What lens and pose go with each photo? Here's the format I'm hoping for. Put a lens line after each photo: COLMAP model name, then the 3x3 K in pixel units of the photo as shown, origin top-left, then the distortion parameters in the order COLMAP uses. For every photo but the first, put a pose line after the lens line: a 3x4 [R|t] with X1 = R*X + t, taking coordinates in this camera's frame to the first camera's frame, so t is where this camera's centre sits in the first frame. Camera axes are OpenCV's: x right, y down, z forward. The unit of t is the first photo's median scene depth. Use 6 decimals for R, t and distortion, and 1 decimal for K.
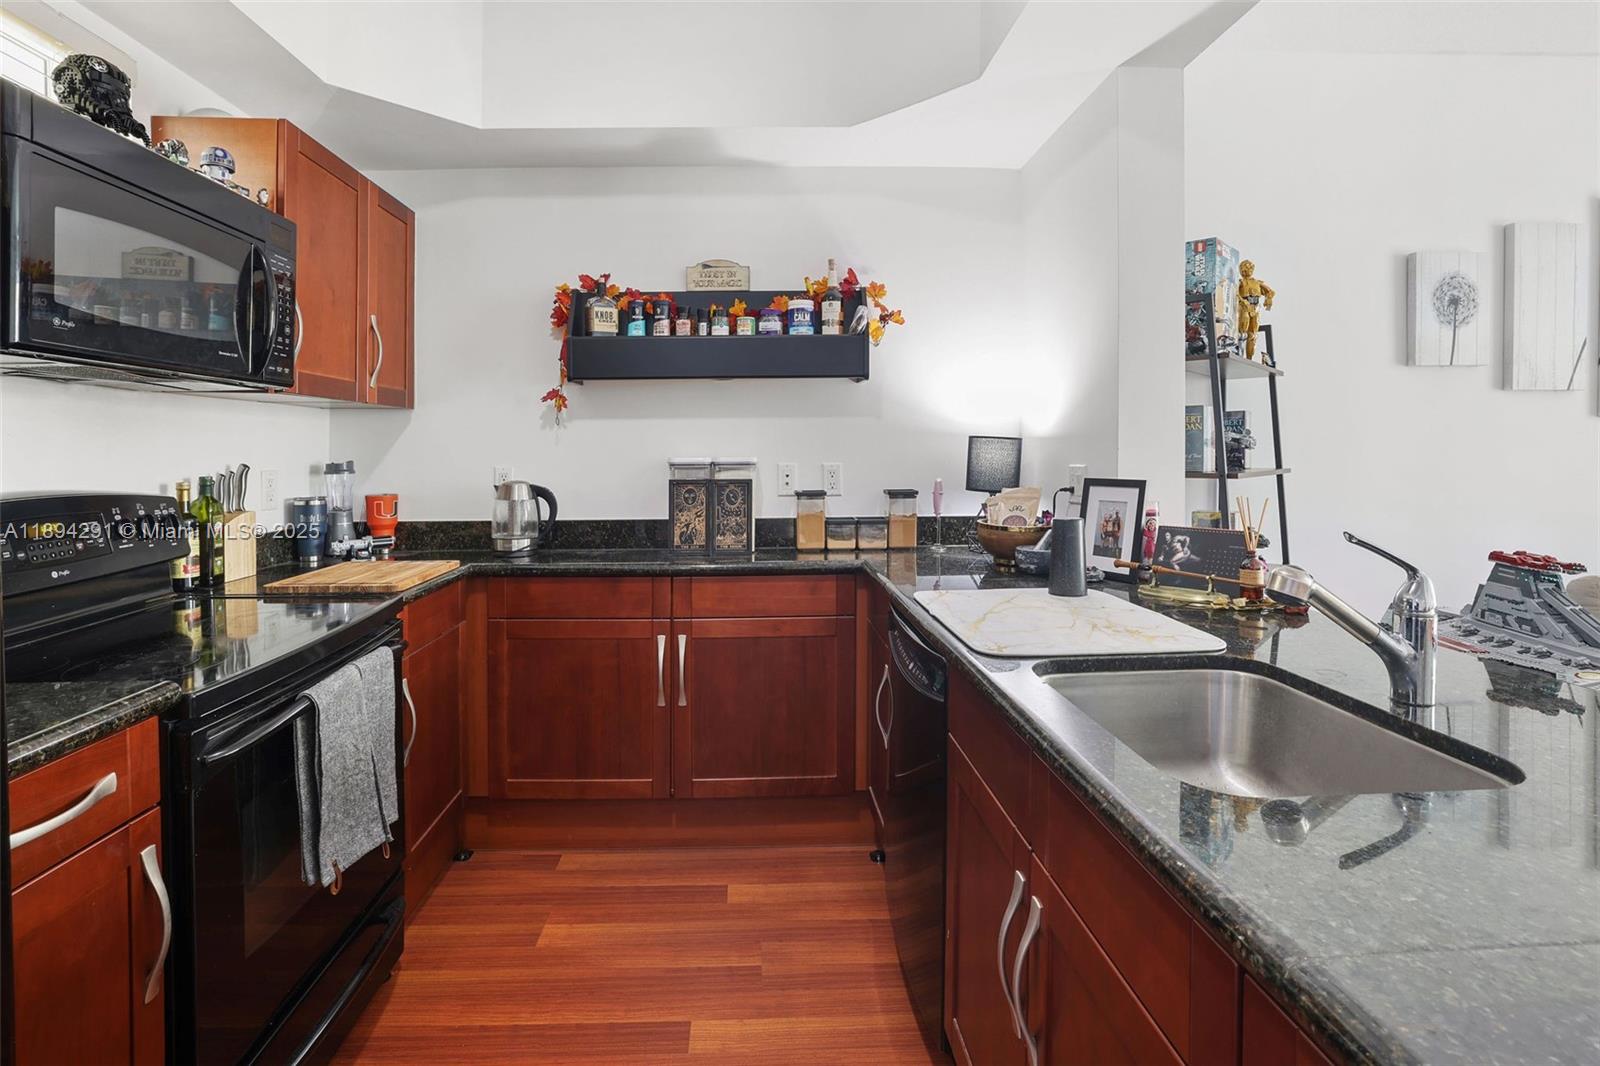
lens RADIAL K [[686.7, 0, 800.0], [0, 686.7, 533.0], [0, 0, 1]] dist [0.033394, -0.015472]
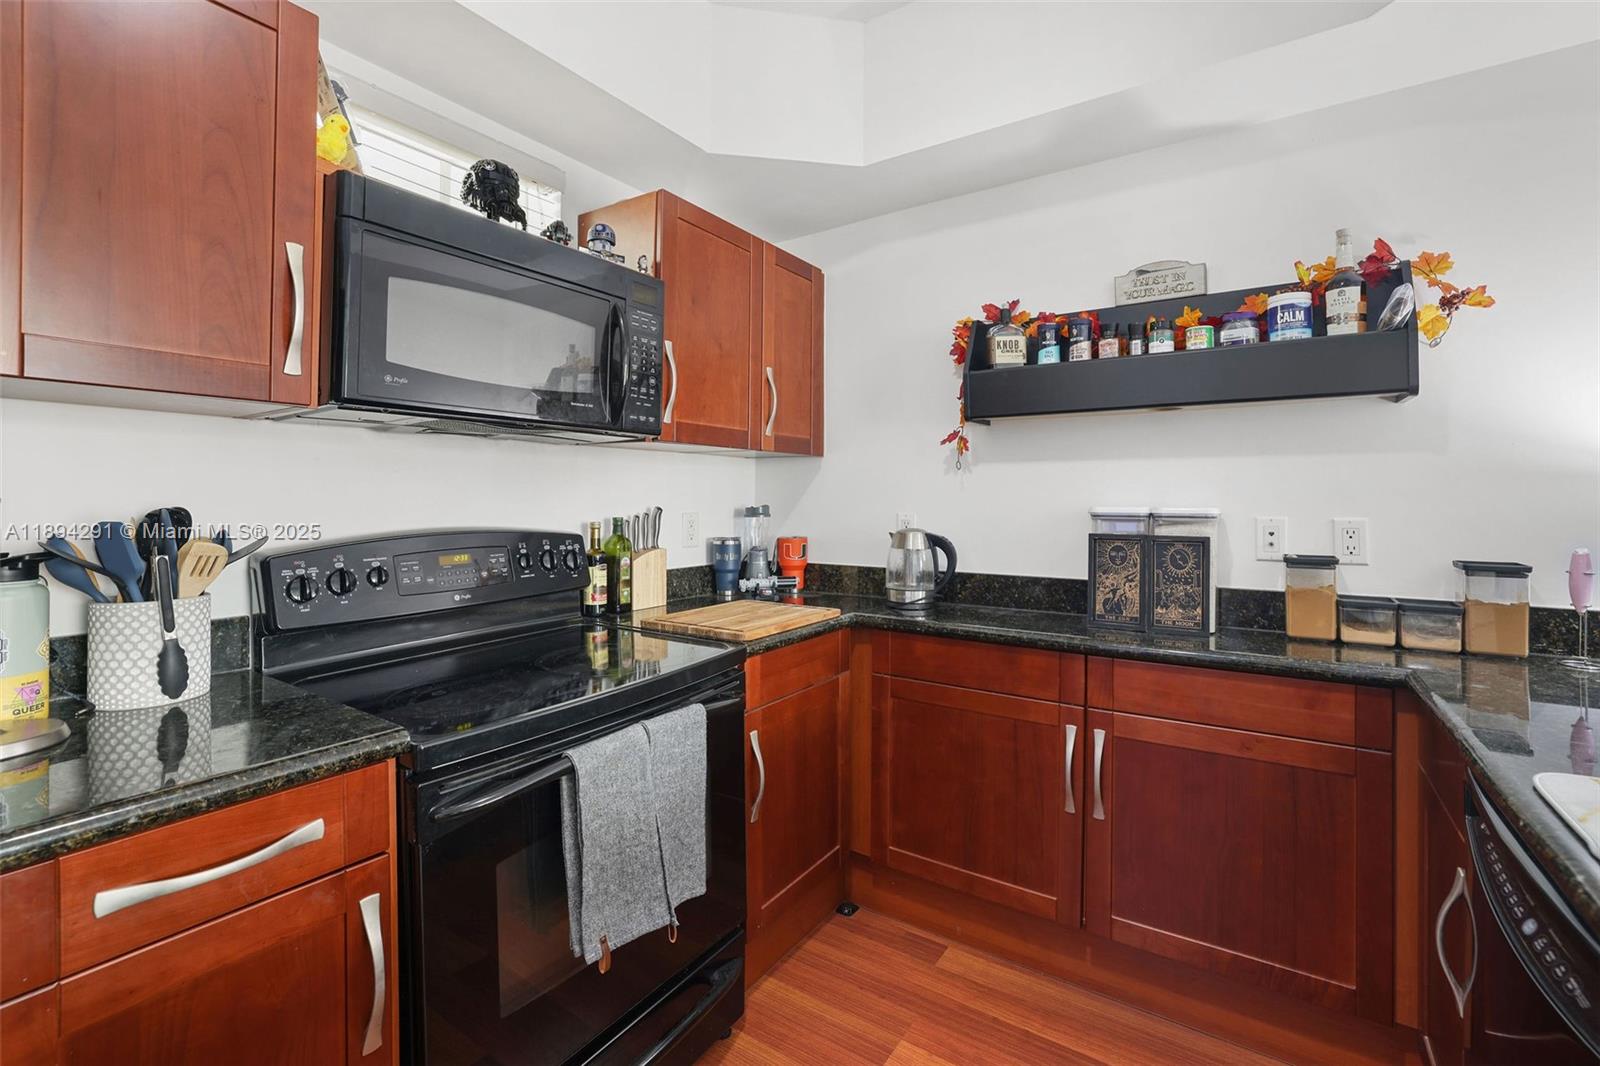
lens RADIAL K [[665.2, 0, 790.1], [0, 665.2, 495.8], [0, 0, 1]] dist [-0.036811, 0.014129]
pose [[0.778013, 0.008440, -0.628192, 0.029142], [-0.084650, 0.992200, -0.091508, -0.022828], [0.622519, 0.124370, 0.772659, 0.189389]]
